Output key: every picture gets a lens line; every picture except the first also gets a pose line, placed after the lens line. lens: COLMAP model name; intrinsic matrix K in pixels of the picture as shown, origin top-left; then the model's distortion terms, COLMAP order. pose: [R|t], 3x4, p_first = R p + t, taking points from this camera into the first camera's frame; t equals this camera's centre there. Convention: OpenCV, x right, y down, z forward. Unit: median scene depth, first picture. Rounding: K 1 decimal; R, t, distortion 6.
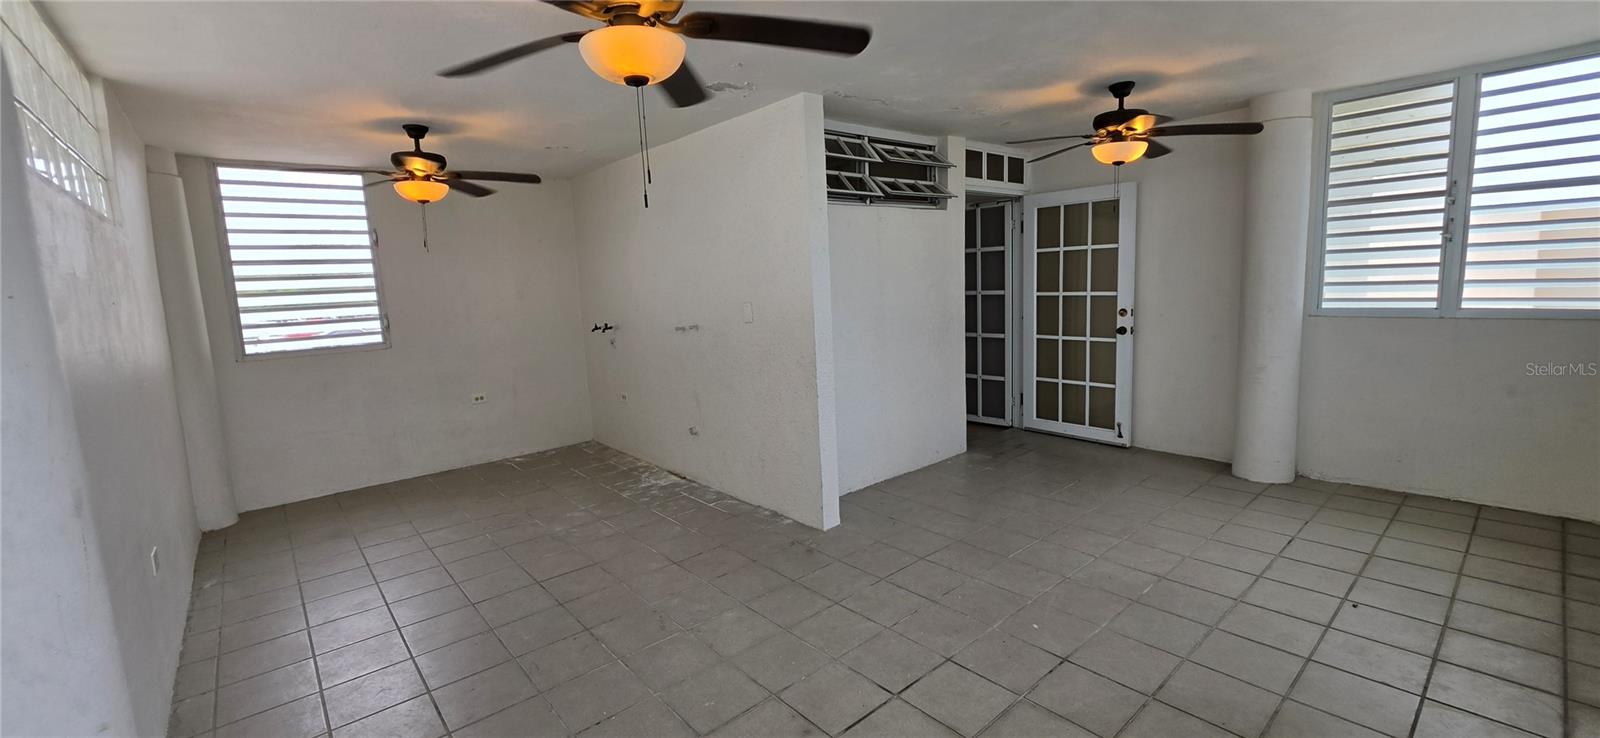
lens RADIAL K [[642.9, 0, 791.7], [0, 642.9, 362.3], [0, 0, 1]] dist [0.000057, -0.001071]
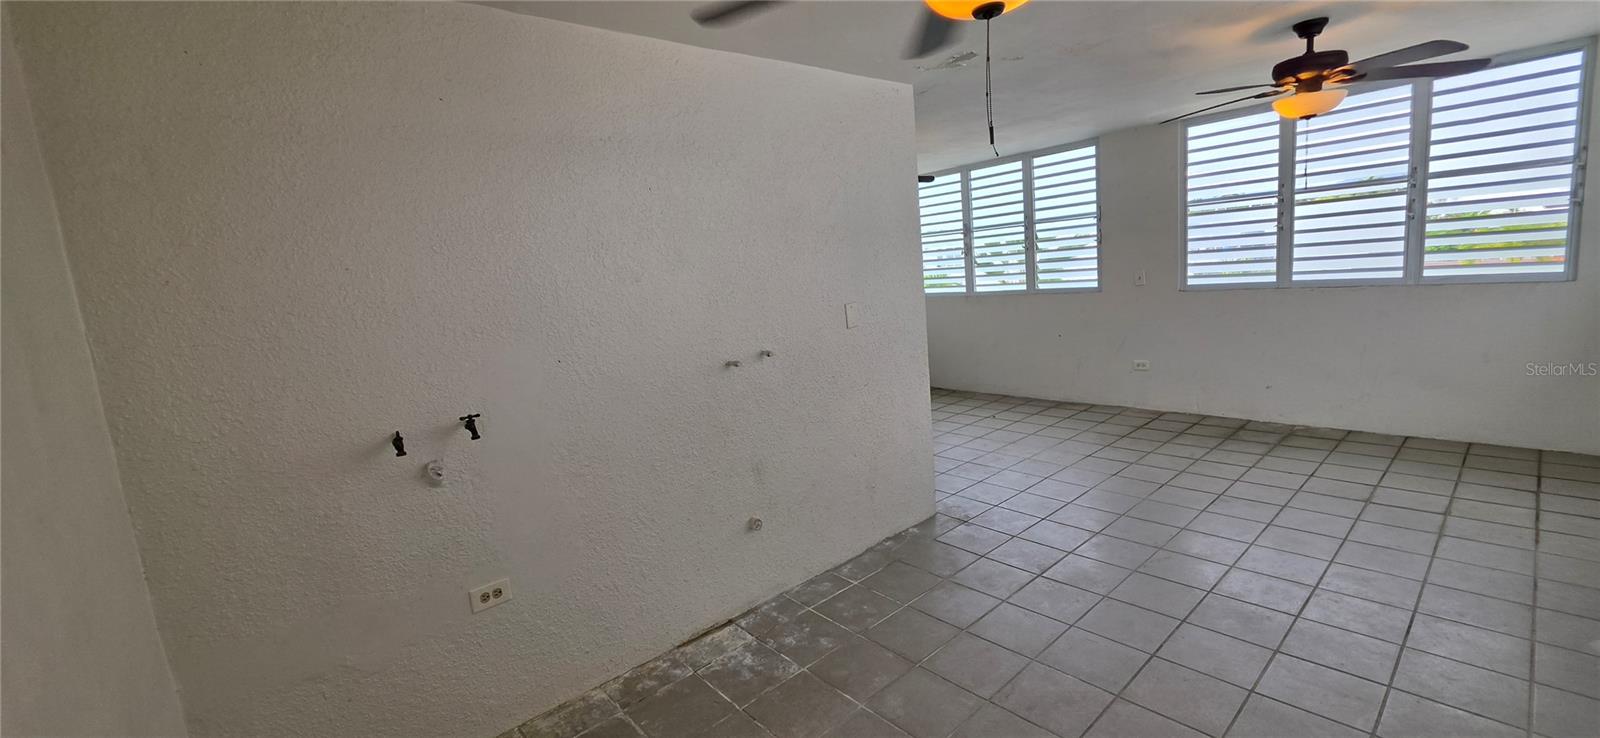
lens RADIAL K [[642.9, 0, 791.7], [0, 642.9, 362.3], [0, 0, 1]] dist [0.000057, -0.001071]
pose [[-0.002893, -0.097464, 0.995235, -0.792450], [0.220366, 0.970711, 0.095703, -0.102642], [-0.975413, 0.219592, 0.018669, 0.956465]]
